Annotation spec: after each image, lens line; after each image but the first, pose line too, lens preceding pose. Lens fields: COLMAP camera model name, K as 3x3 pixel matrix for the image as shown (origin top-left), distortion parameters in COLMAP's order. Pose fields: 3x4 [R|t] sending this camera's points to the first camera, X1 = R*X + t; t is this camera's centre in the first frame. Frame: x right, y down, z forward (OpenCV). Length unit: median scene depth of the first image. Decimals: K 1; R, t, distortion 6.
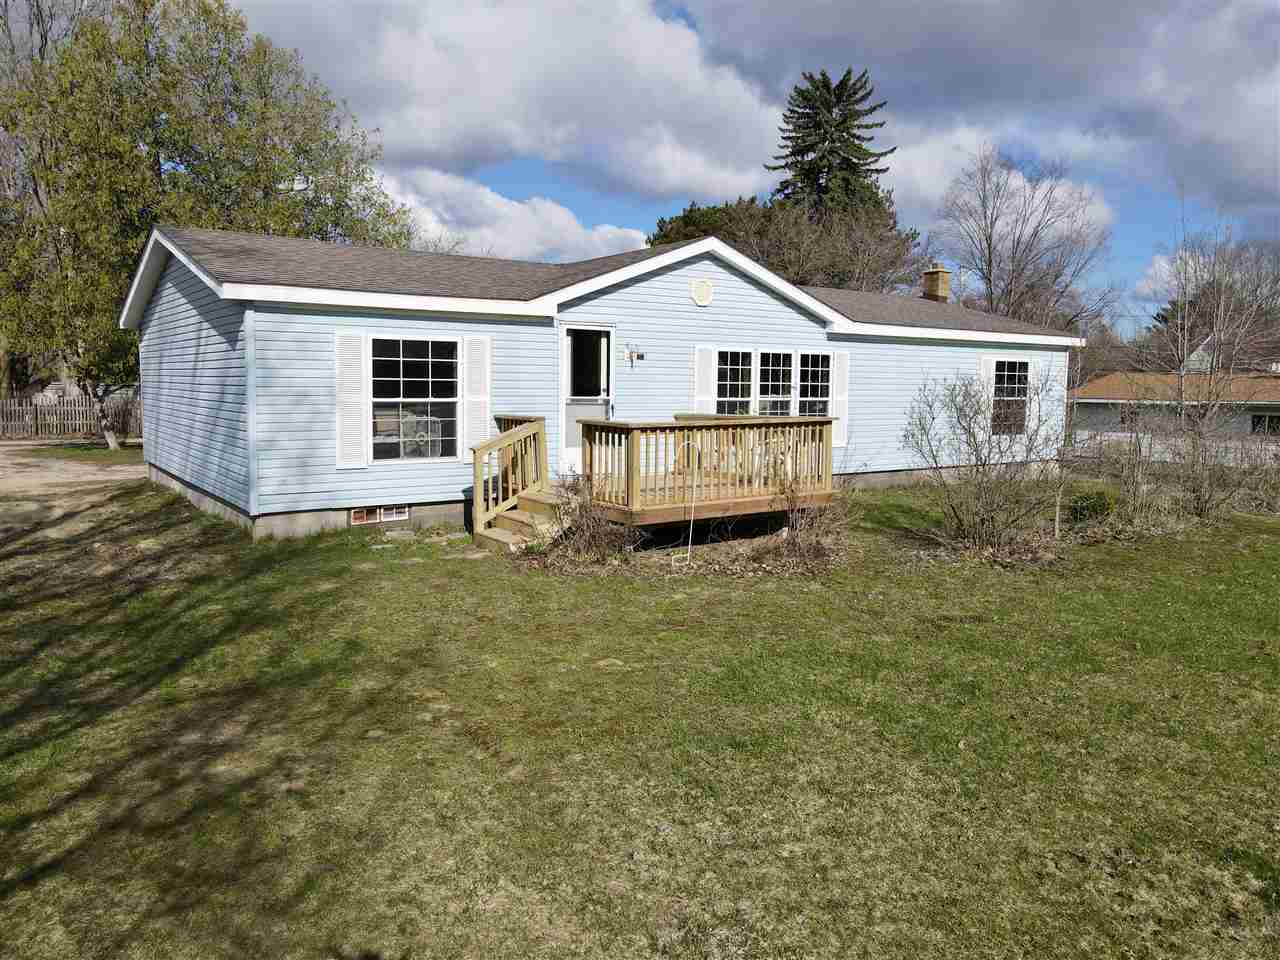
lens RADIAL K [[934.9, 0, 637.9], [0, 934.9, 480.5], [0, 0, 1]] dist [0.010622, 0.002684]
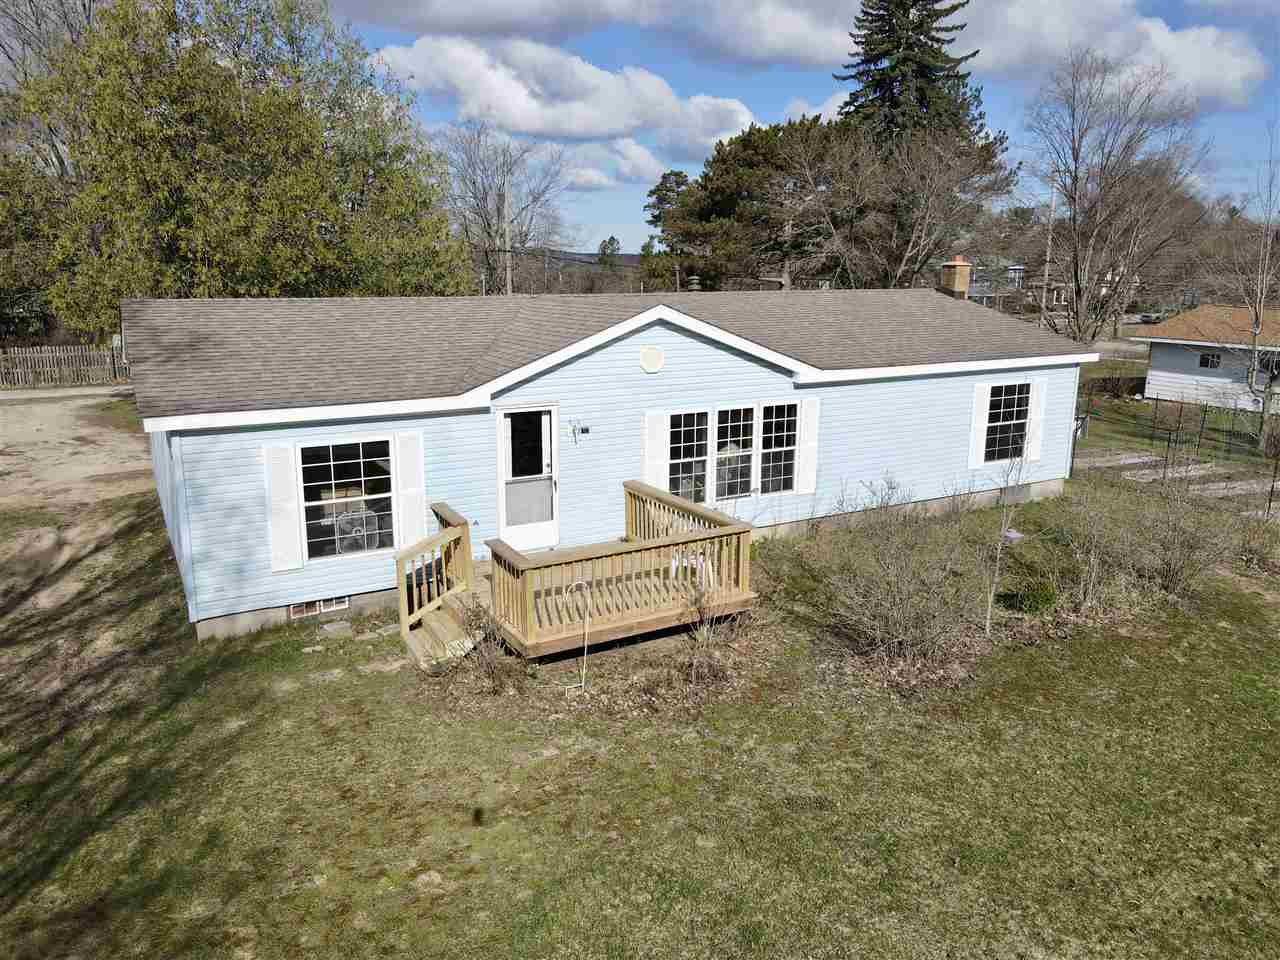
lens RADIAL K [[934.9, 0, 633.5], [0, 934.9, 484.2], [0, 0, 1]] dist [0.010622, 0.002684]
pose [[0.995100, 0.013227, -0.097981, 0.142660], [-0.001323, 0.992704, 0.120571, -0.181809], [0.098861, -0.119851, 0.987857, 0.003716]]
